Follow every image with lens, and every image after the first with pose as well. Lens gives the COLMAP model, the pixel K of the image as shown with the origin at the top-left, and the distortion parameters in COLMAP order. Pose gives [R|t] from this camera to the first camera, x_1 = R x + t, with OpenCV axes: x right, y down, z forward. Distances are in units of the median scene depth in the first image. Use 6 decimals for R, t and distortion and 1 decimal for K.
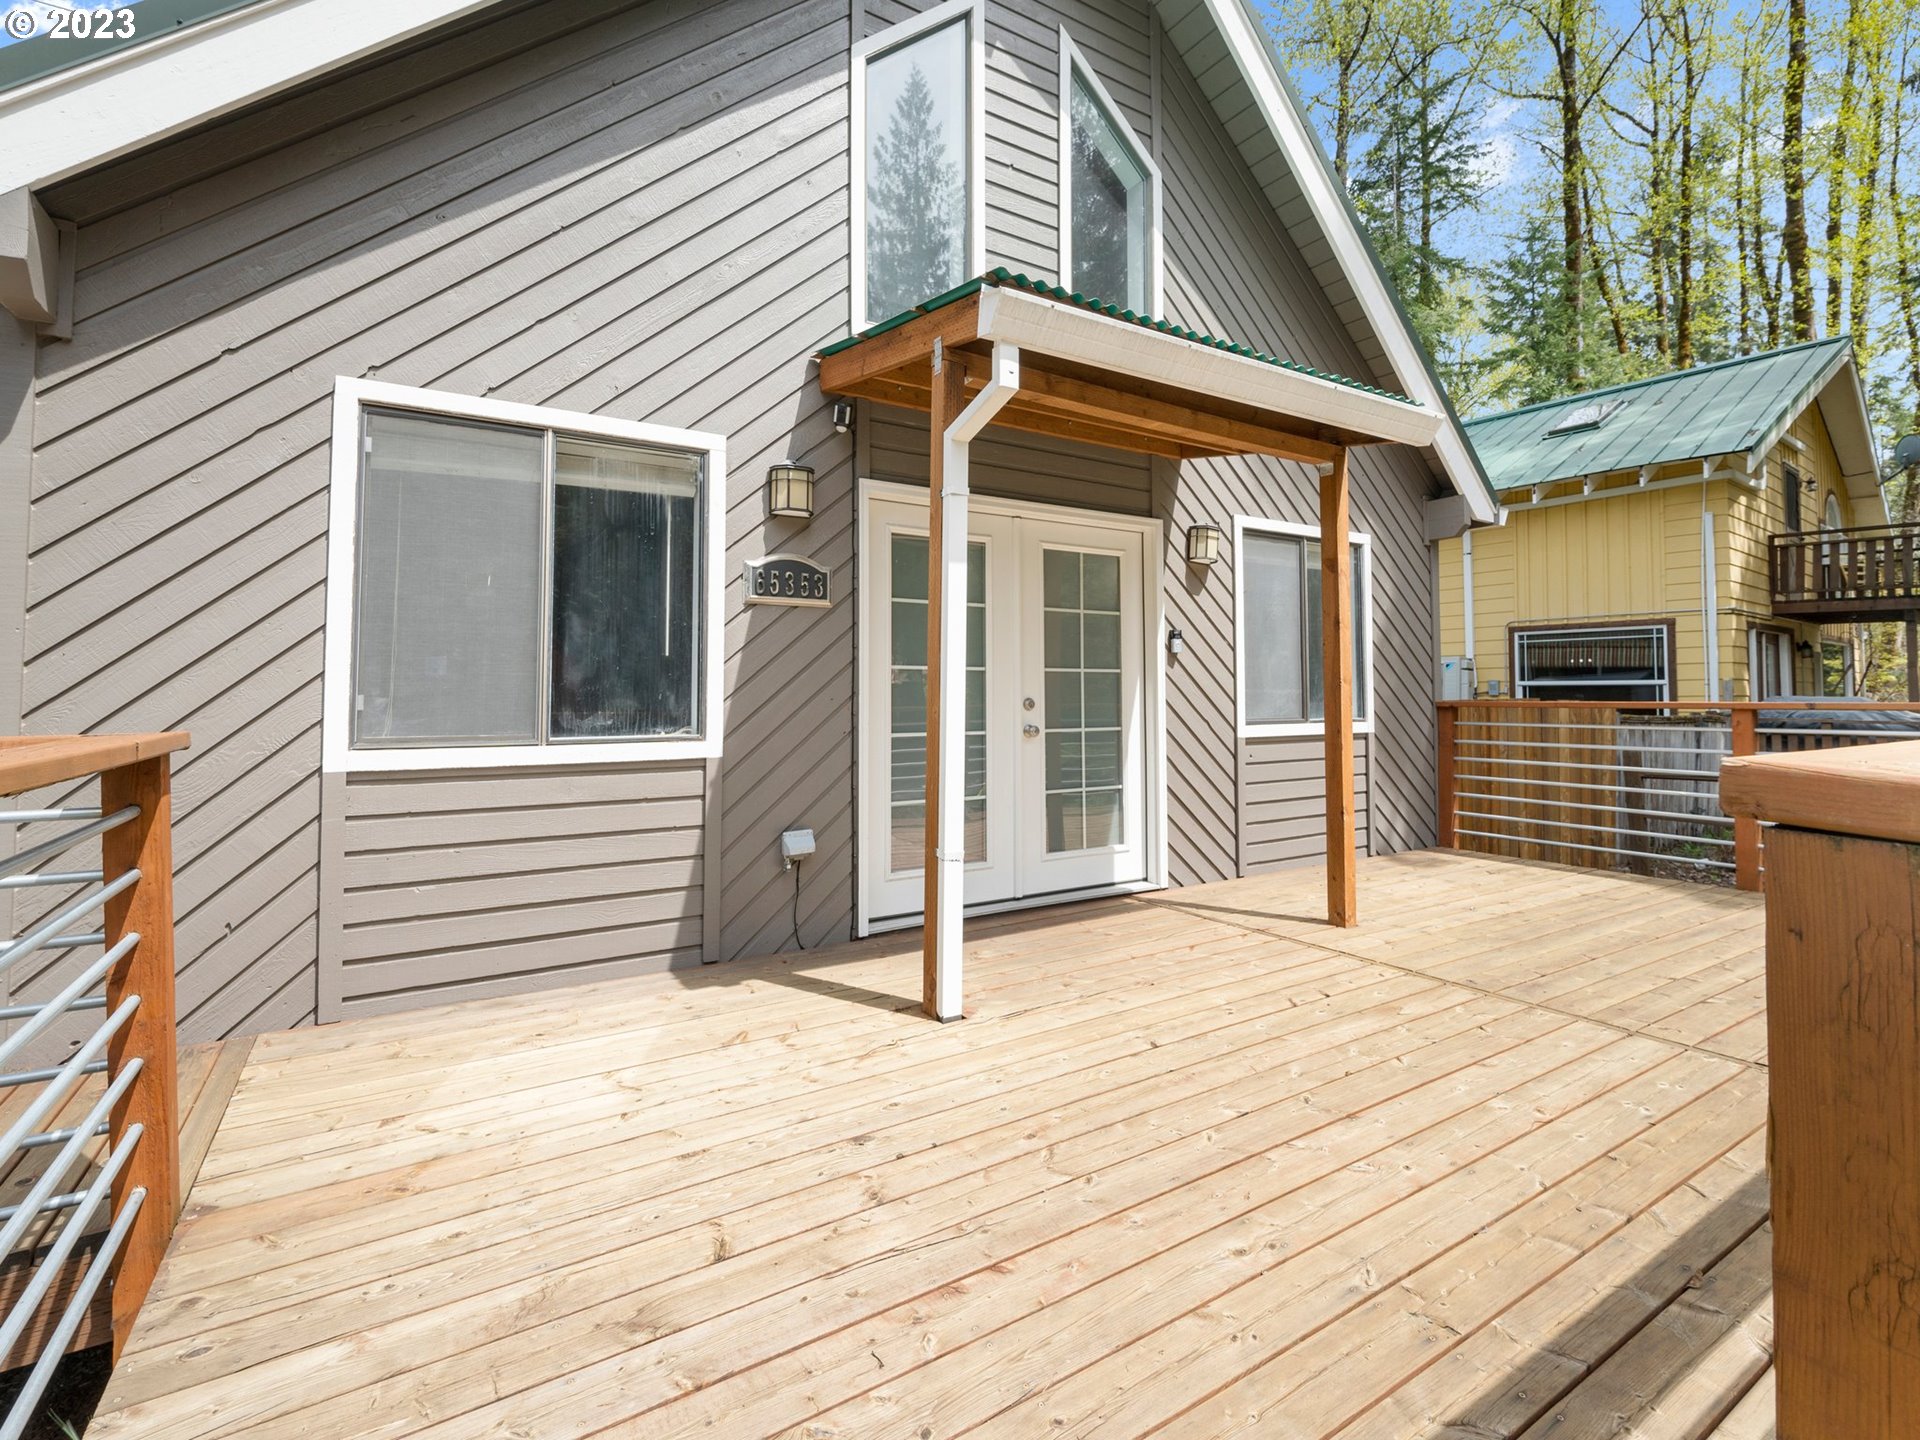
lens RADIAL K [[884.1, 0, 964.0], [0, 884.1, 650.8], [0, 0, 1]] dist [0.000119, -0.000096]
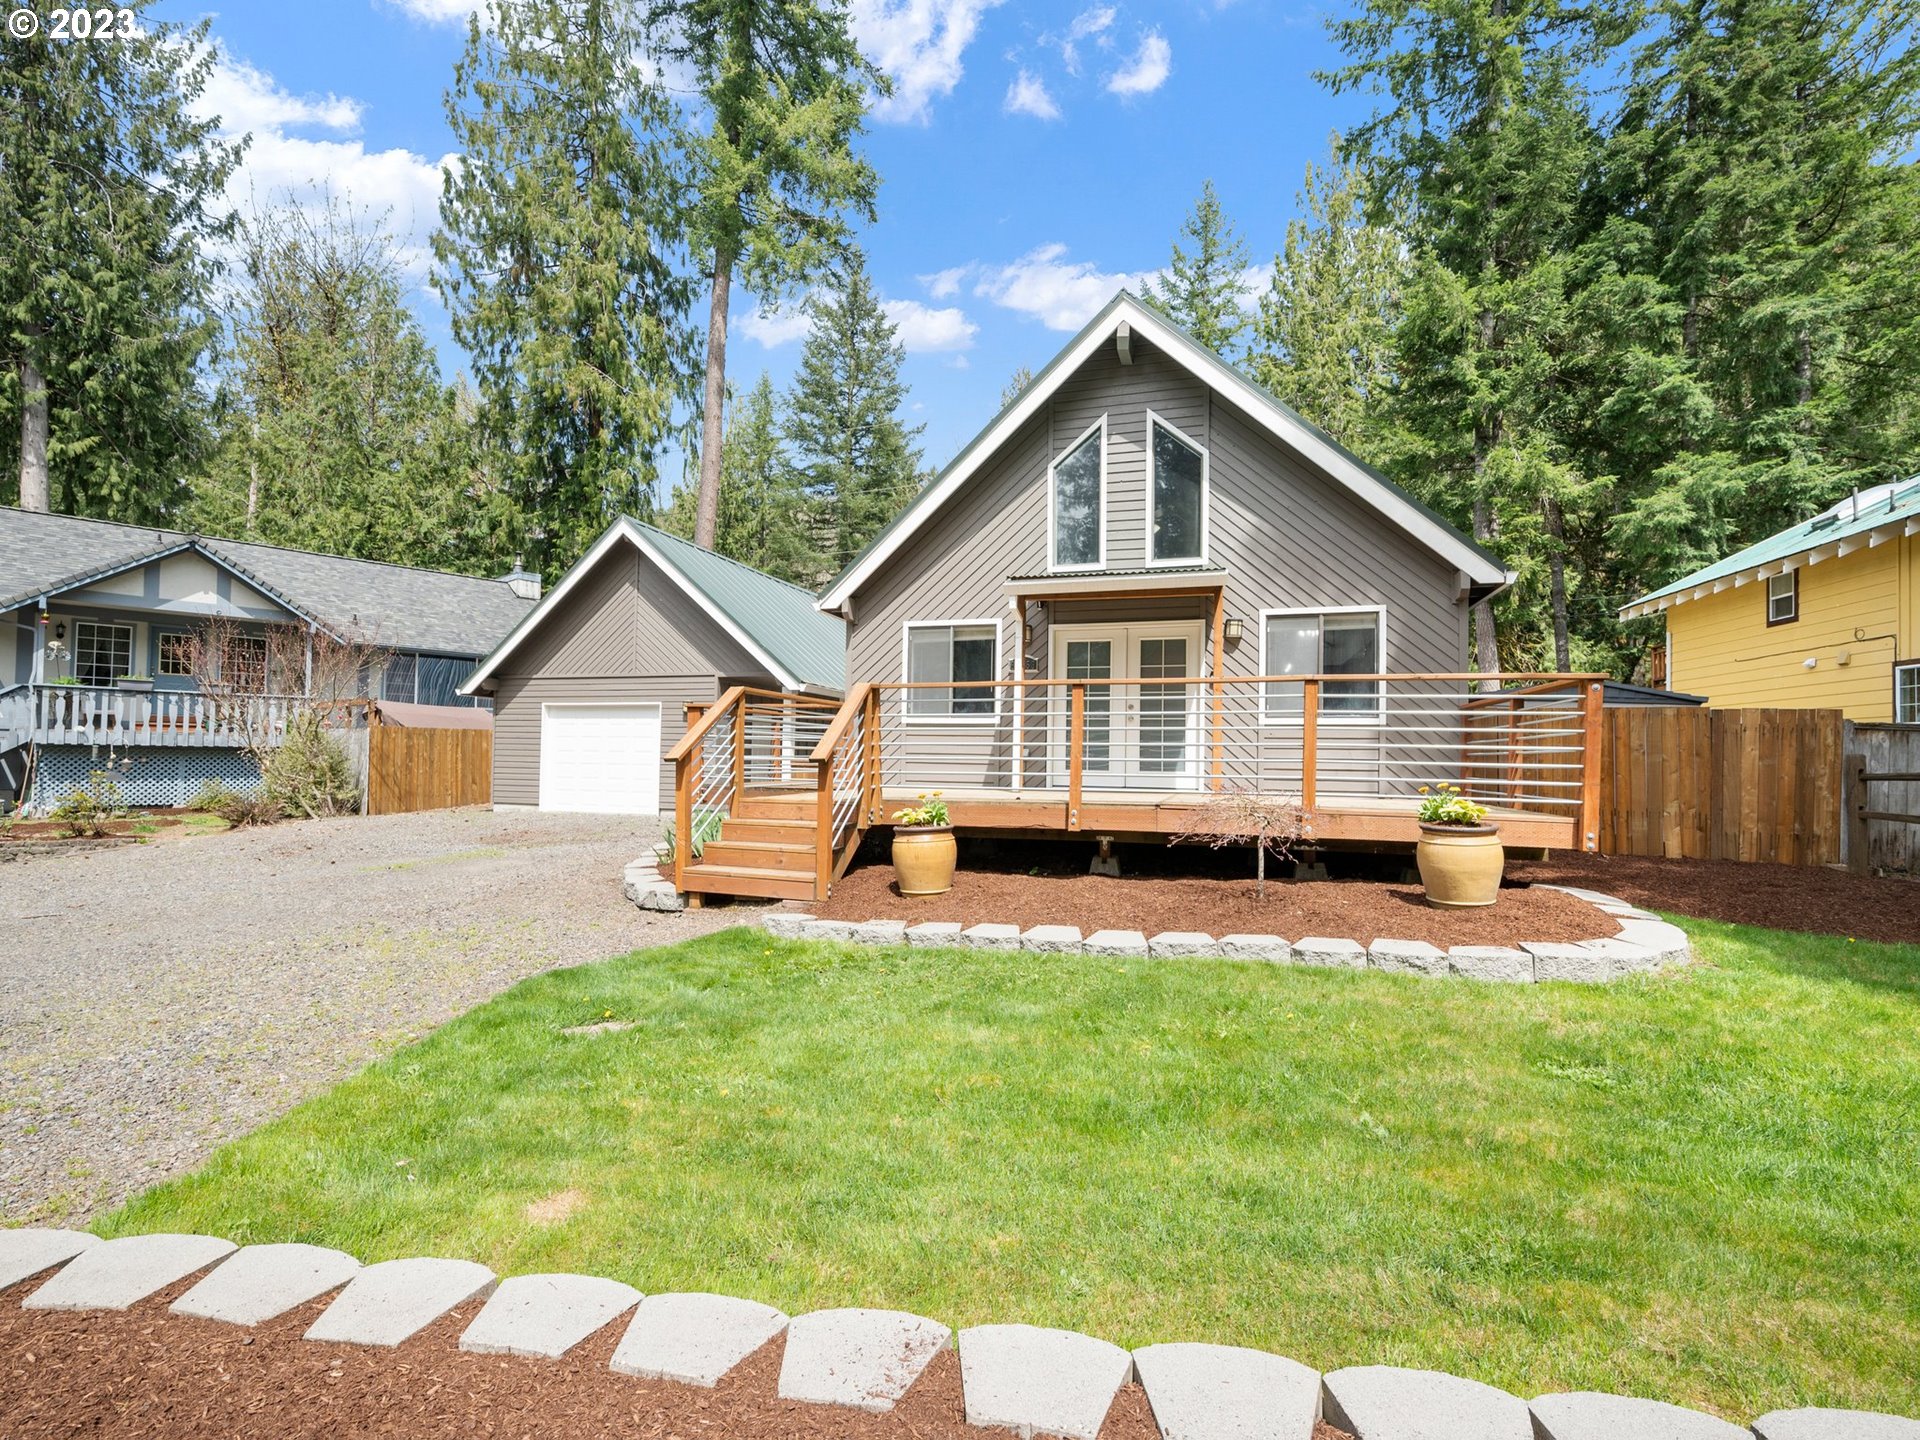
lens RADIAL K [[872.5, 0, 953.0], [0, 872.5, 726.8], [0, 0, 1]] dist [0.000402, -0.000334]
pose [[0.652073, -0.013455, -0.758037, 1.461067], [0.020723, 0.999785, 0.000081, 0.098012], [0.757873, -0.015762, 0.652212, -0.844035]]
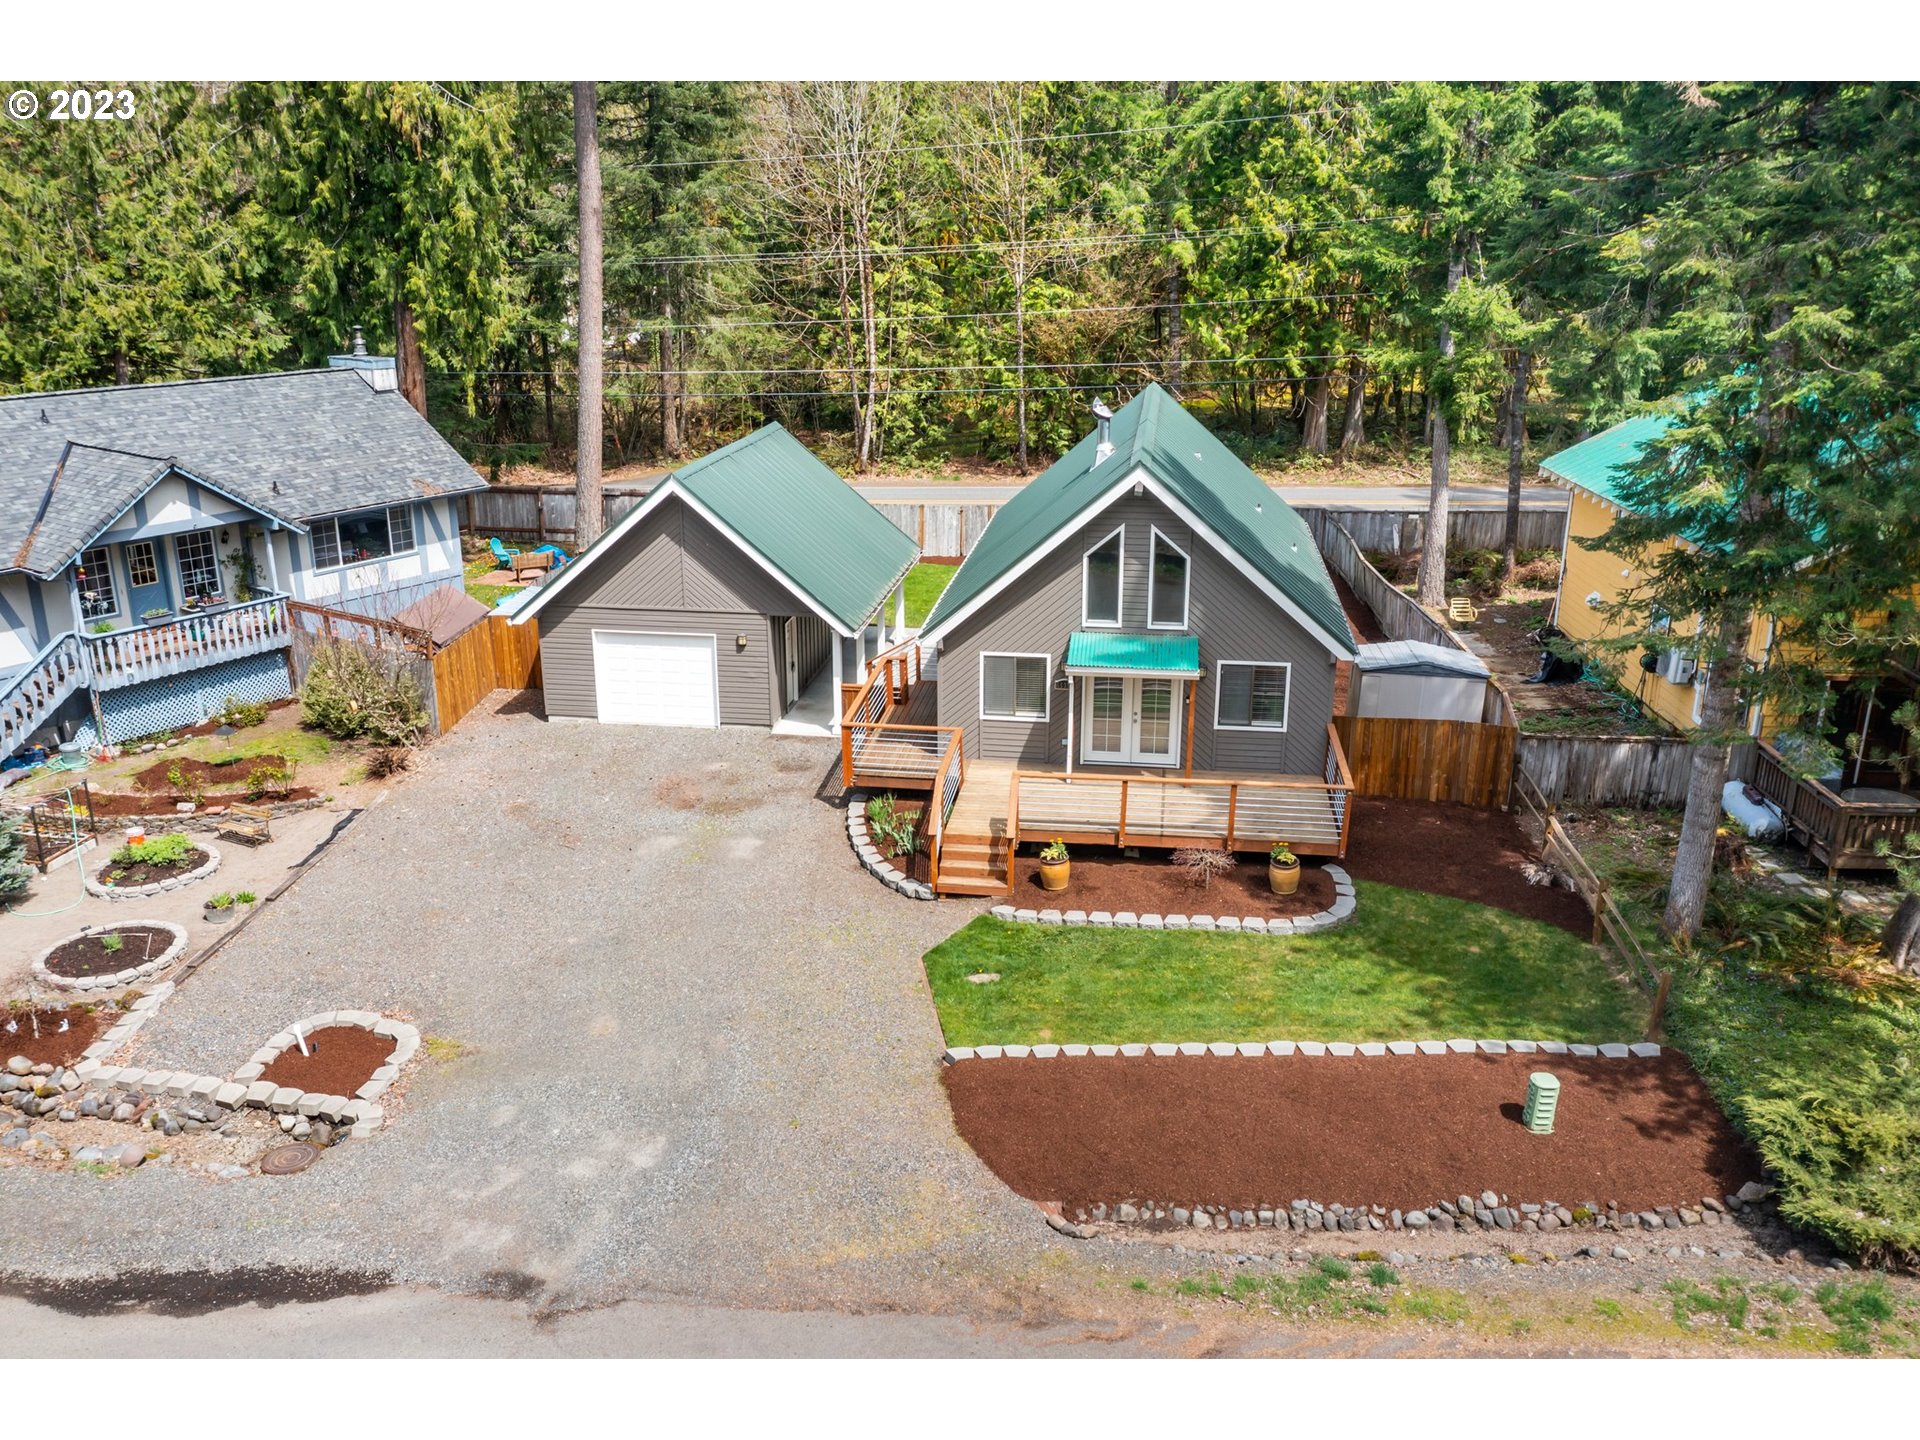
lens RADIAL K [[1523.3, 0, 962.5], [0, 1523.3, 680.1], [0, 0, 1]] dist [-0.005087, -0.002835]
pose [[0.767916, 0.184359, -0.613447, 3.210116], [0.027003, 0.947518, 0.318560, -2.002923], [0.639982, -0.261192, 0.722636, -3.791887]]
